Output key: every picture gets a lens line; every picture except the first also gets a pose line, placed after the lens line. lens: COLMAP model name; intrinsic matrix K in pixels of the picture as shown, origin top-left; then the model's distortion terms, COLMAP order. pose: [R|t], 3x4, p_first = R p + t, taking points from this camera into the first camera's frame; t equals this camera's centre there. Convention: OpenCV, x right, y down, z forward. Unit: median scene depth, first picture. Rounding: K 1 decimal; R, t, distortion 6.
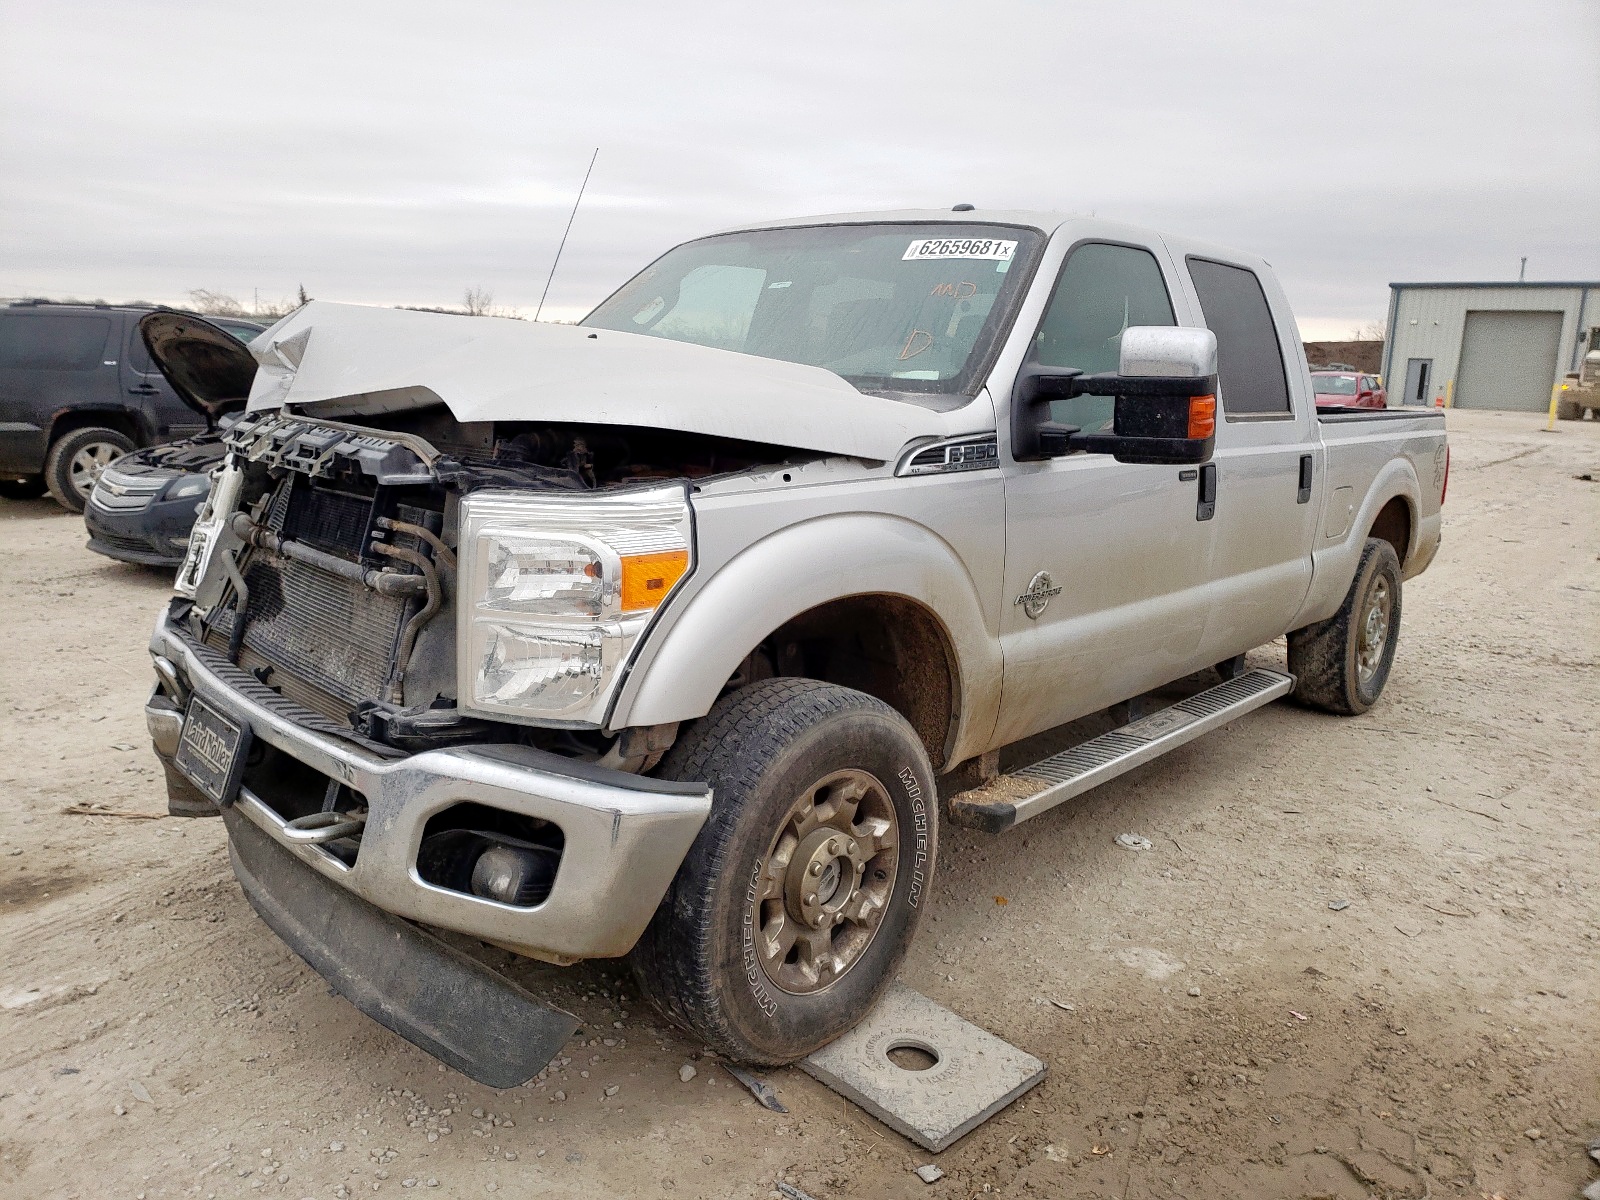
lens RADIAL K [[1104.5, 0, 800.0], [0, 1104.5, 600.0], [0, 0, 1]] dist [-0.001525, -0.000534]
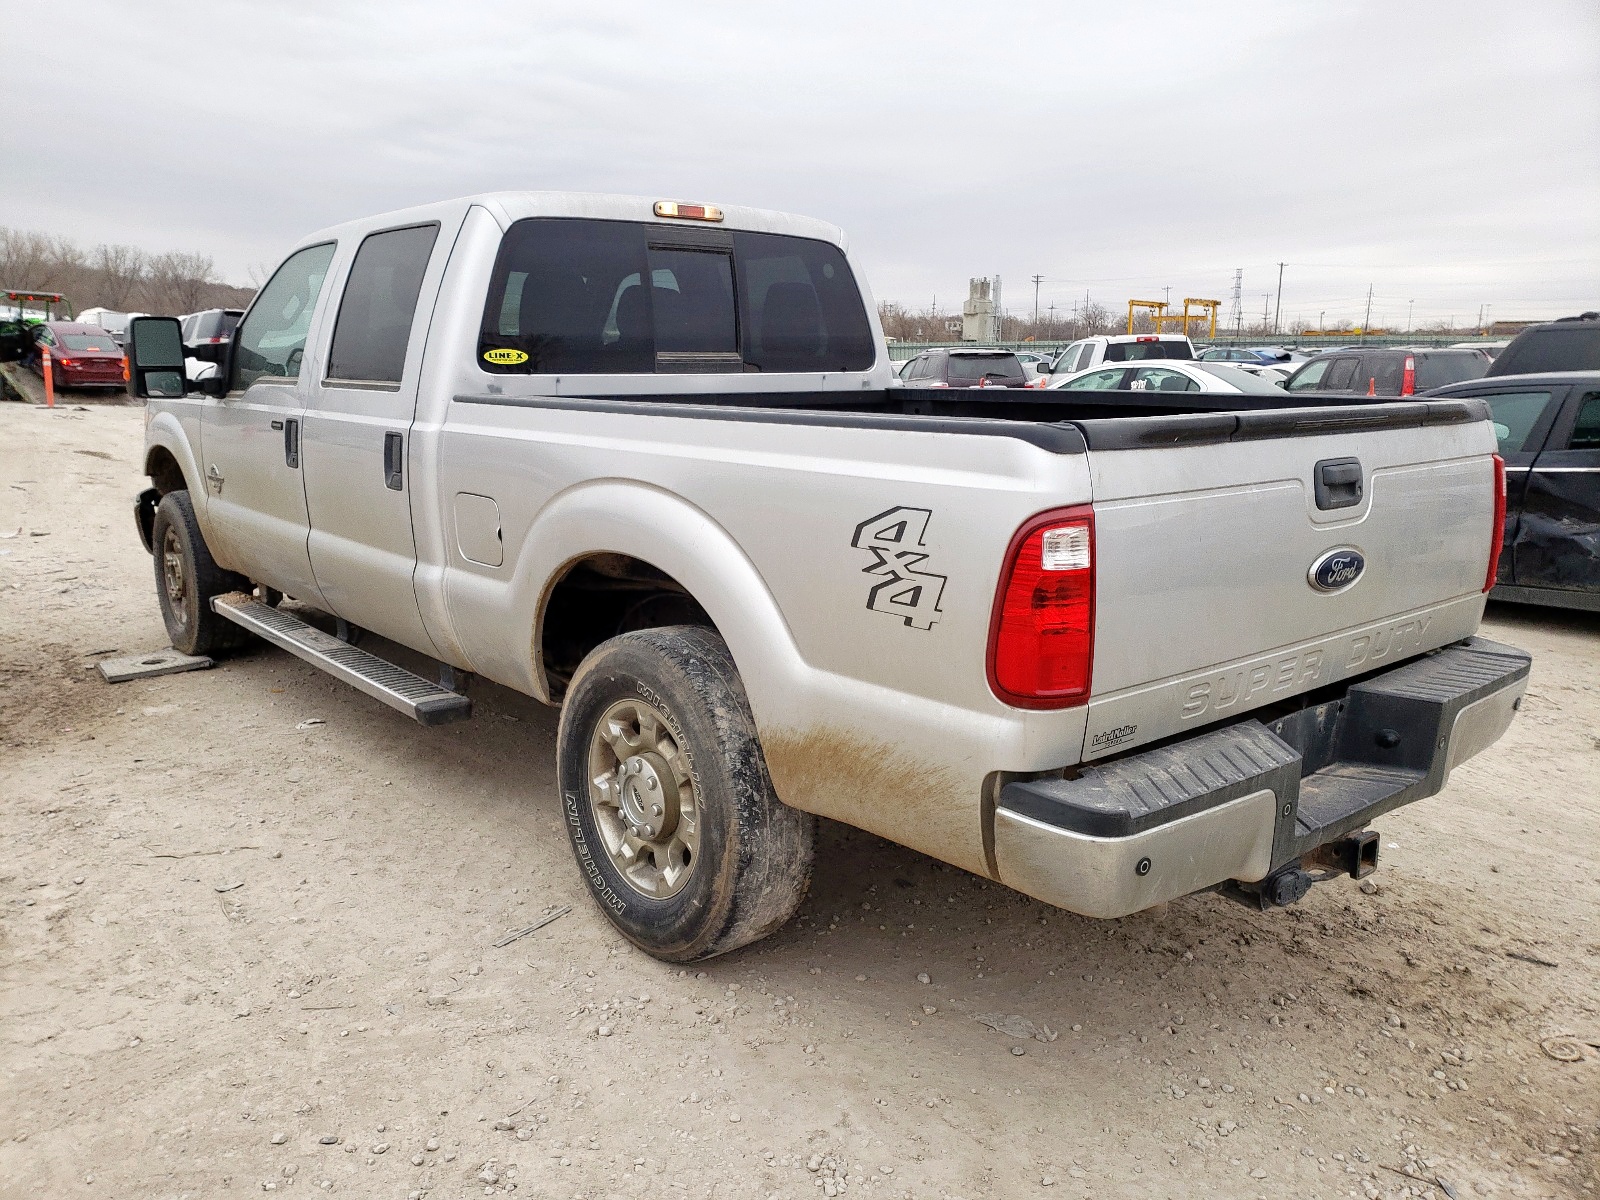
lens RADIAL K [[1205.8, 0, 800.0], [0, 1205.8, 600.0], [0, 0, 1]] dist [-0.000733, -0.002077]
pose [[-0.077920, 0.169213, -0.982495, 1.527859], [-0.215090, 0.959429, 0.182298, -0.272257], [0.973481, 0.225530, -0.038363, 1.523729]]
